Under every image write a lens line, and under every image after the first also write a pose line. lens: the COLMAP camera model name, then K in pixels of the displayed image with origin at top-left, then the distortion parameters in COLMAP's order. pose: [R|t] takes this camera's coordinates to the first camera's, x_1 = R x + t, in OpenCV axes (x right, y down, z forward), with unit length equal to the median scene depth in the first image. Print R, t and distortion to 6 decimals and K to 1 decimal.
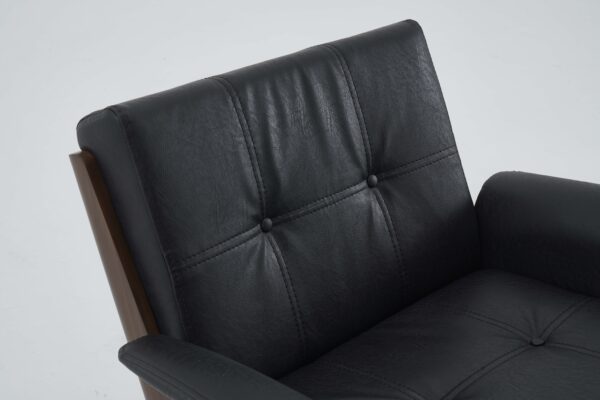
lens RADIAL K [[1163.9, 0, 297.0], [0, 1163.9, 200.1], [0, 0, 1]] dist [-0.052180, 0.000000]
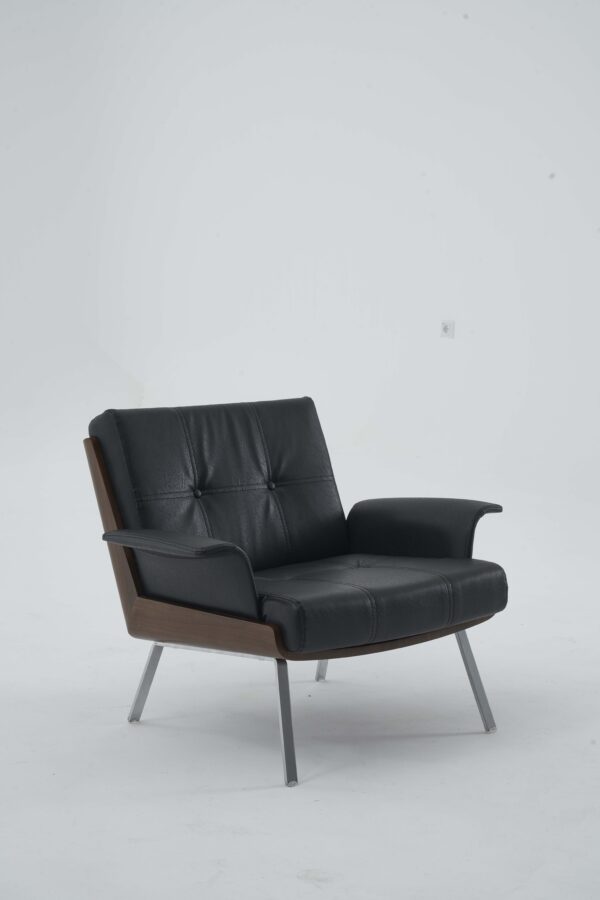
lens RADIAL K [[1745.9, 0, 303.9], [0, 1745.9, 446.9], [0, 0, 1]] dist [-0.052180, 0.000000]
pose [[0.997330, 0.020969, -0.069957, 0.296559], [-0.040402, 0.956382, -0.289313, 0.668565], [0.060839, 0.291367, 0.954675, -1.380505]]
